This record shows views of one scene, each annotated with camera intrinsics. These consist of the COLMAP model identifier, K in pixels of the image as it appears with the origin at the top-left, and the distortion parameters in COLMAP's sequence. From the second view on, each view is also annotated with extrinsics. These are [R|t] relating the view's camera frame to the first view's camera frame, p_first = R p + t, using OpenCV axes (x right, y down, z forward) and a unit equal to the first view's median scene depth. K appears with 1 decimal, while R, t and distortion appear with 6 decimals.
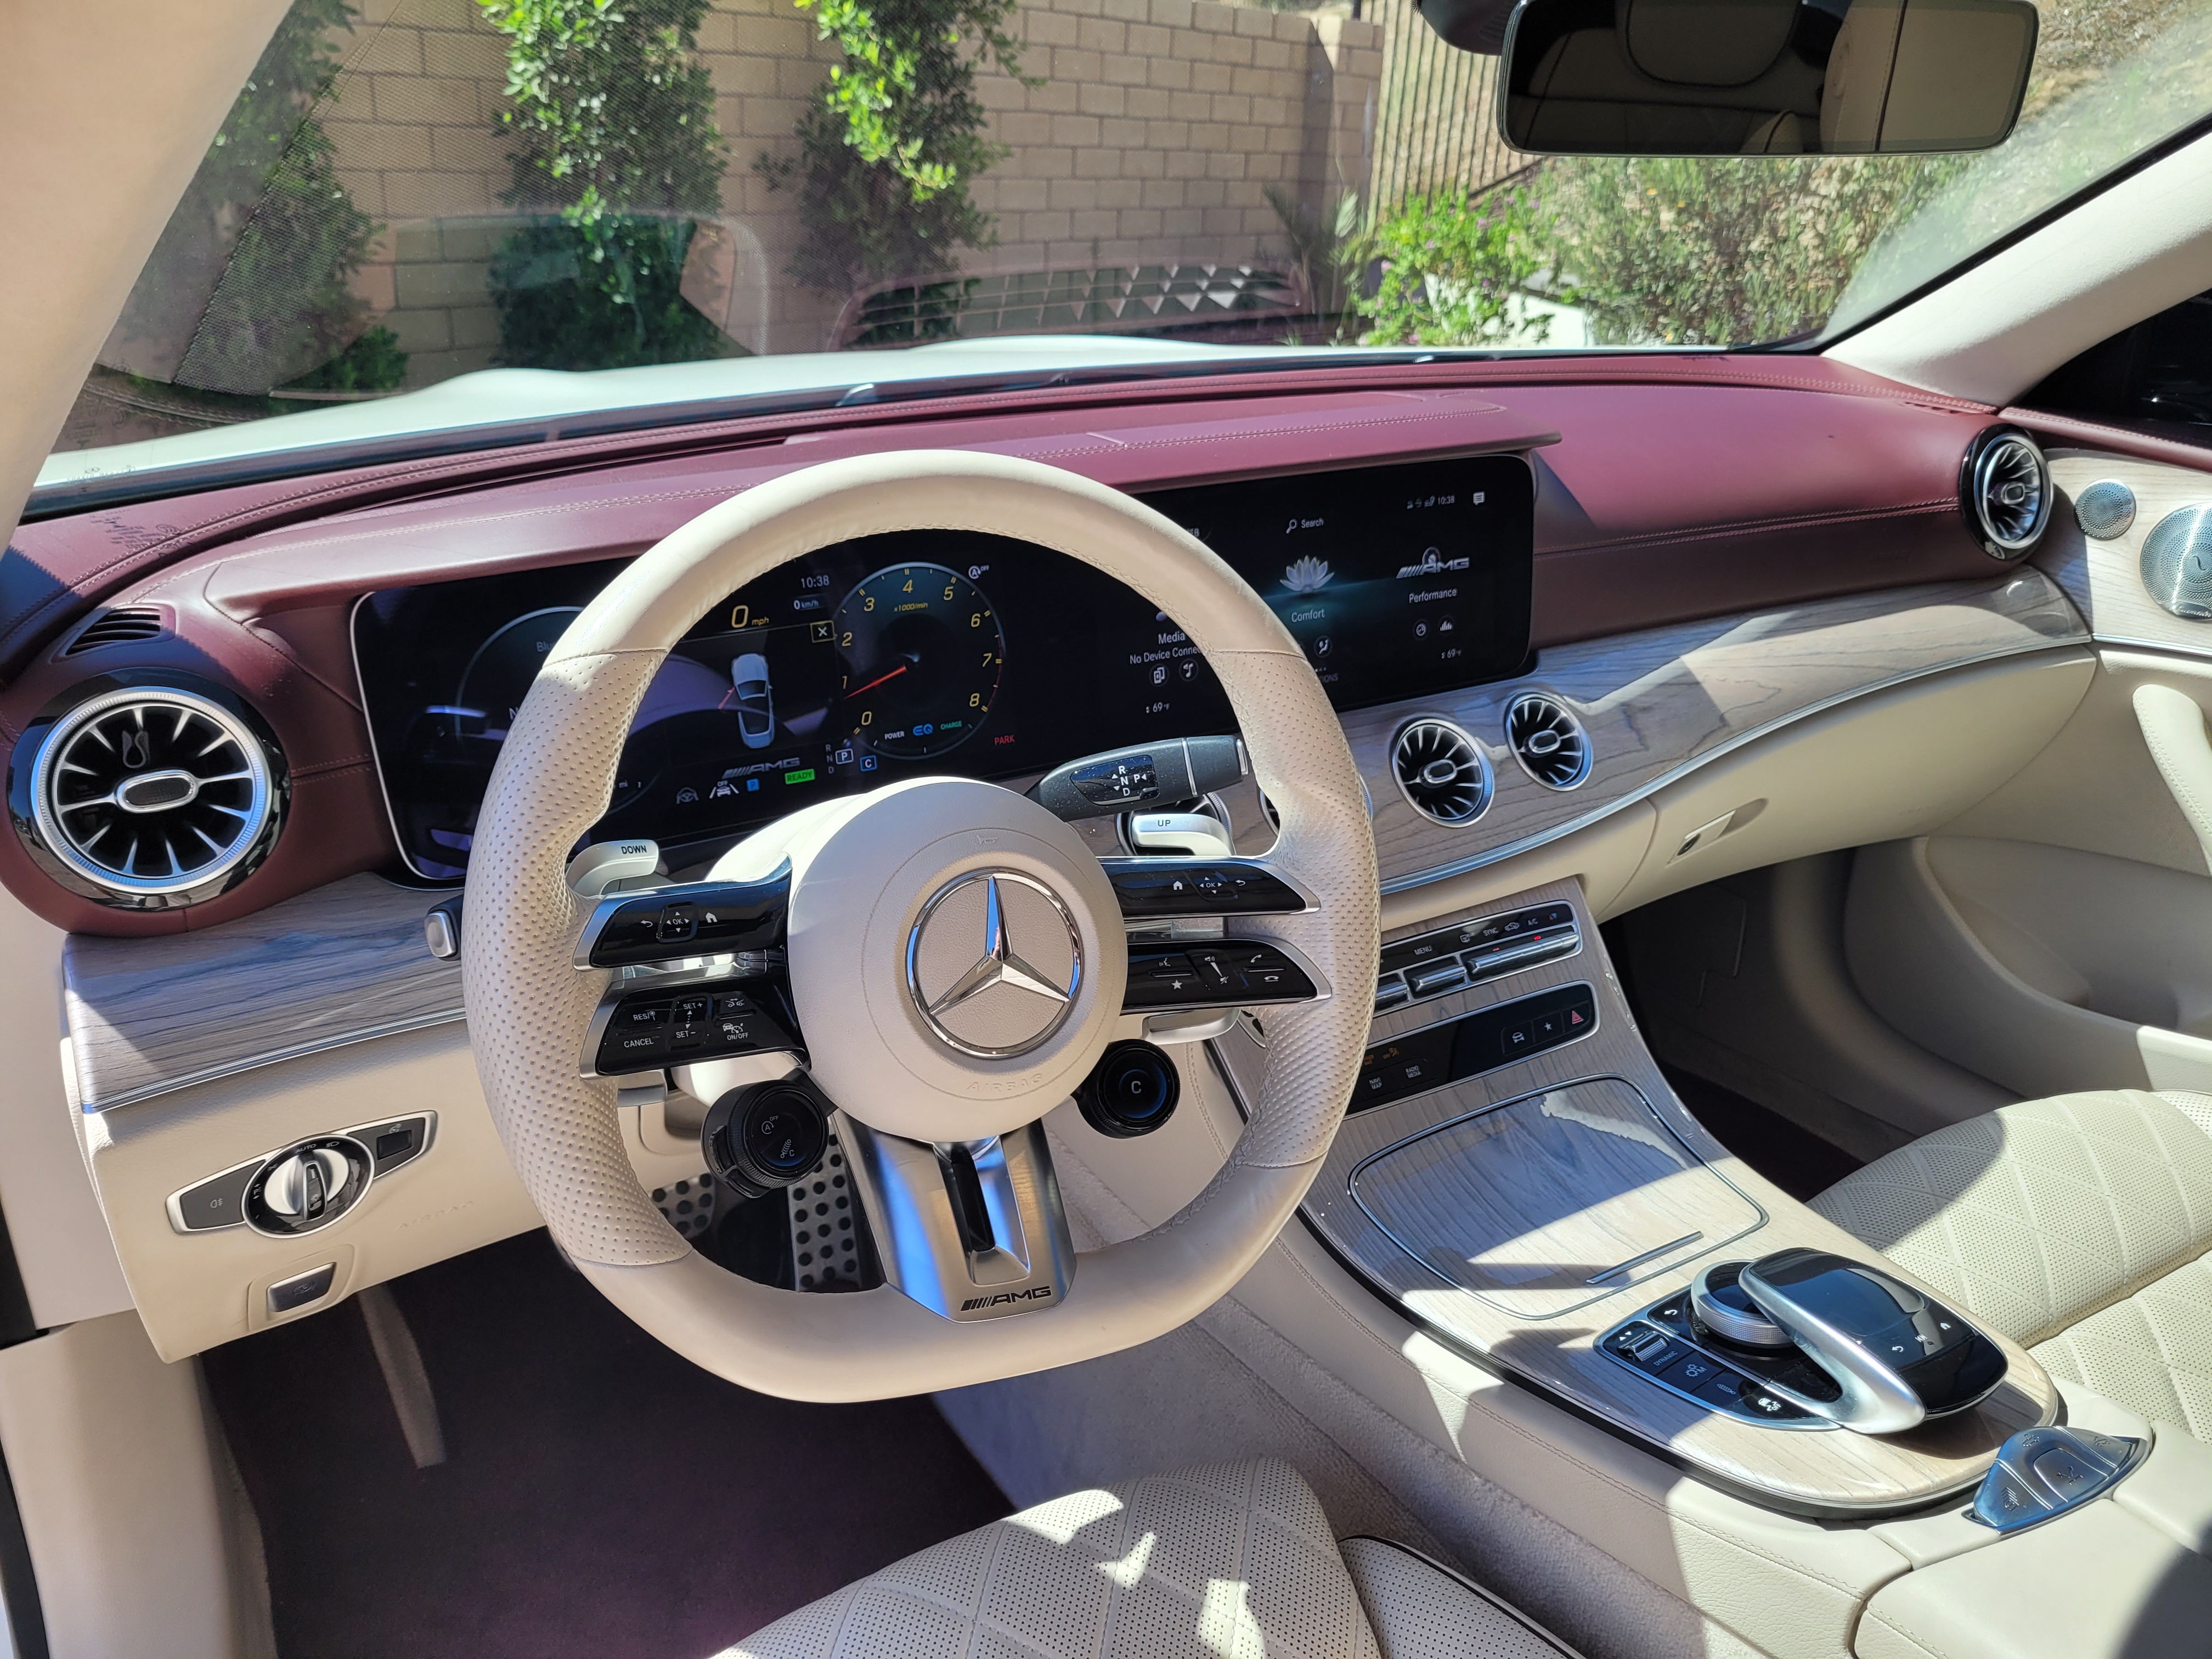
lens RADIAL K [[1751.7, 0, 1127.1], [0, 1751.7, 875.2], [0, 0, 1]] dist [0.007319, 0.011962]
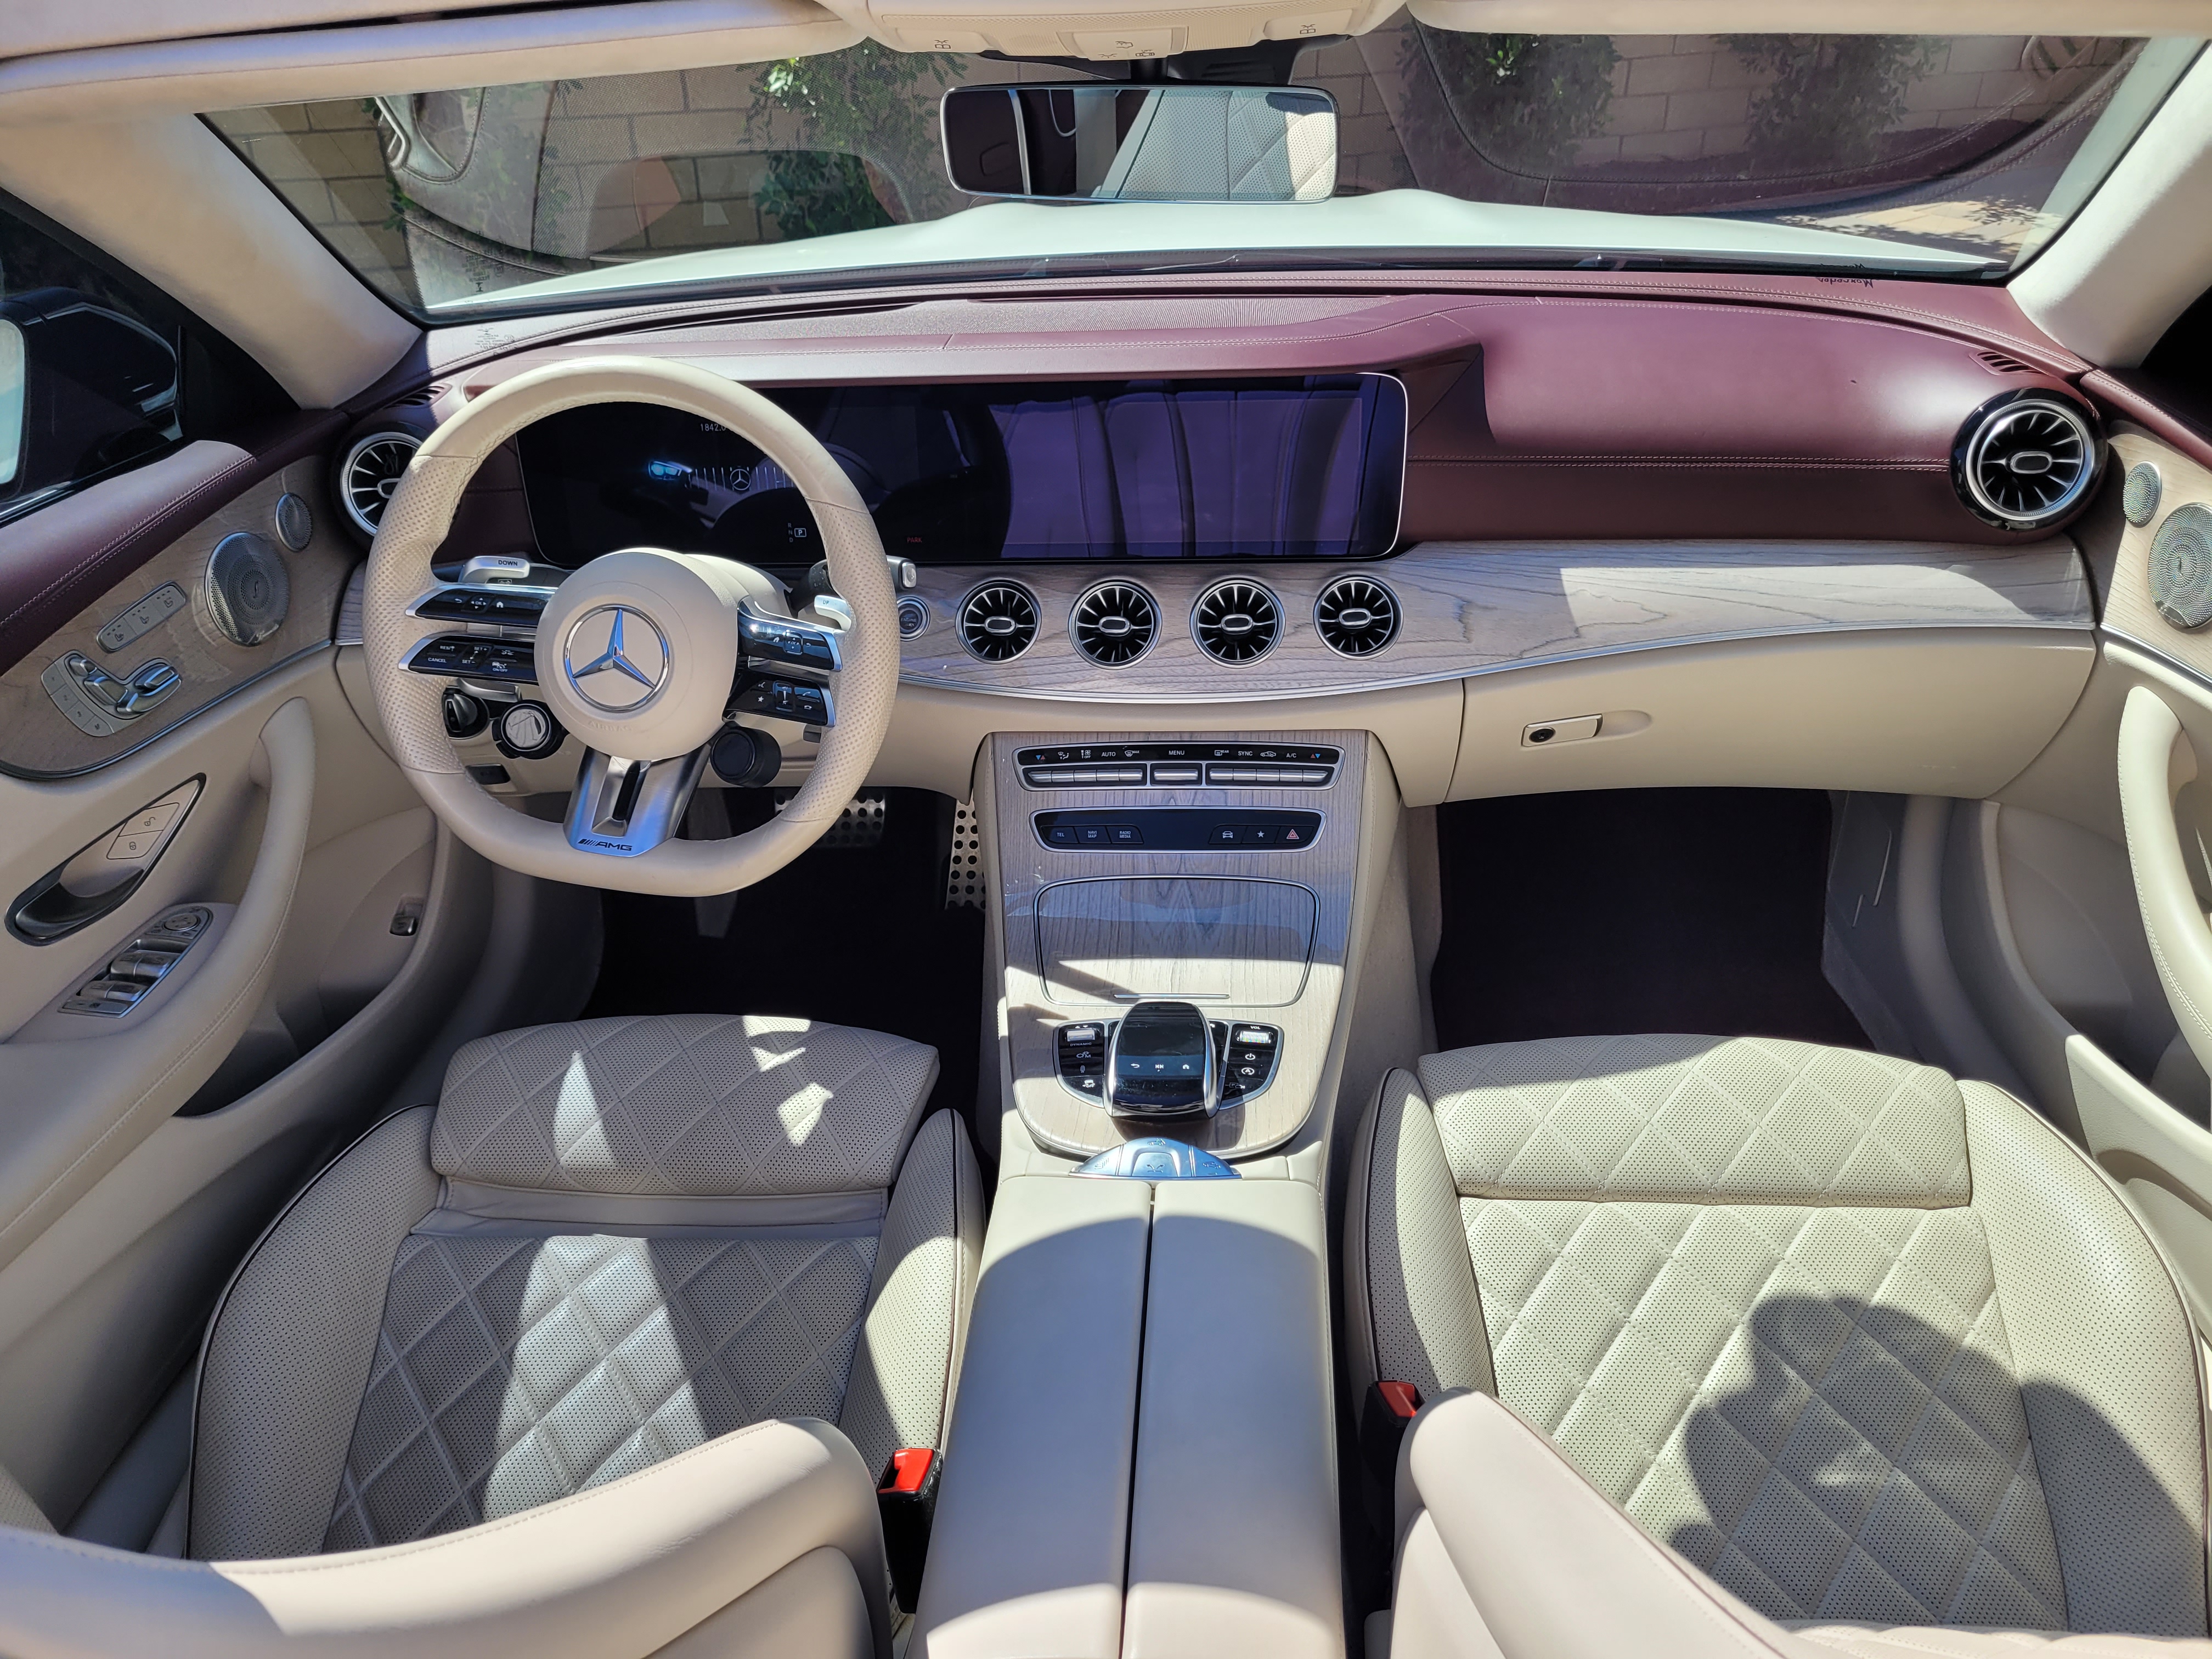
lens RADIAL K [[1664.3, 0, 1046.4], [0, 1664.3, 837.3], [0, 0, 1]] dist [0.013377, 0.003709]
pose [[0.811579, 0.263298, -0.521550, 0.748001], [-0.191408, 0.963252, 0.188436, -0.111074], [0.551999, -0.053102, 0.832152, -0.101324]]
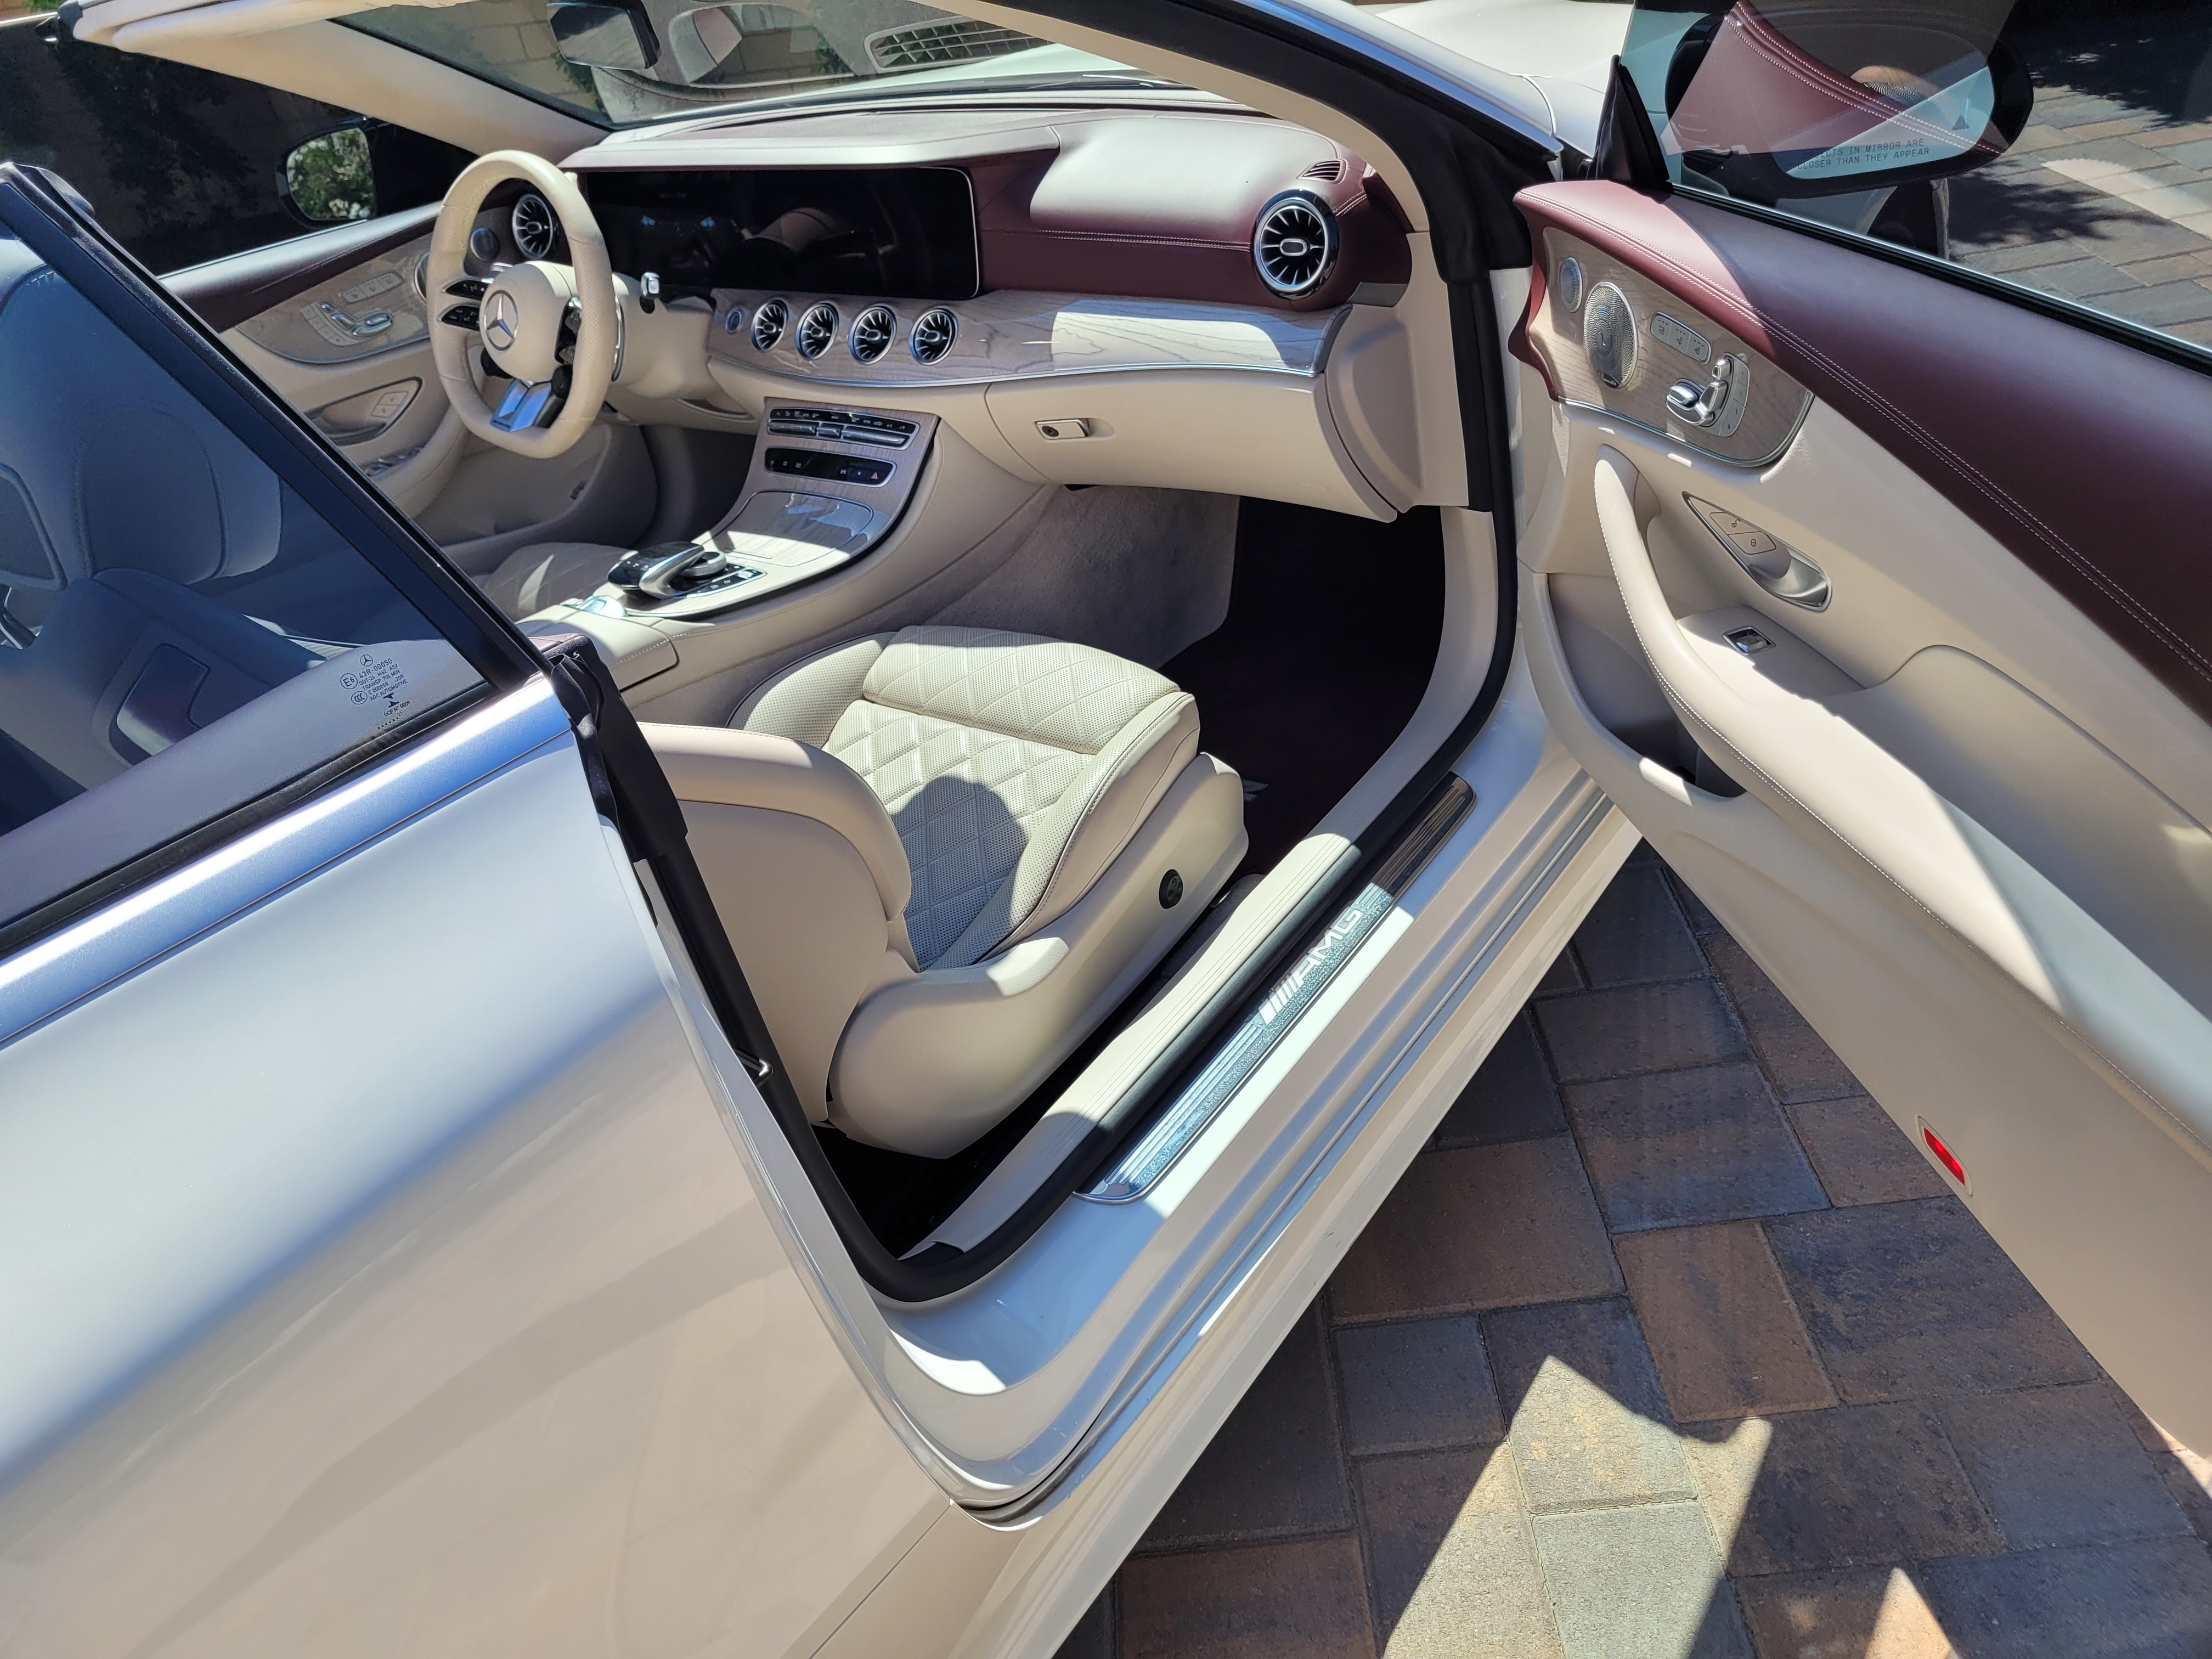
lens RADIAL K [[1751.7, 0, 1127.1], [0, 1751.7, 875.2], [0, 0, 1]] dist [0.007319, 0.011962]
pose [[0.358913, 0.464484, -0.809590, 2.197146], [-0.211587, 0.885291, 0.414114, -0.404720], [0.909072, 0.022668, 0.416022, 0.450411]]
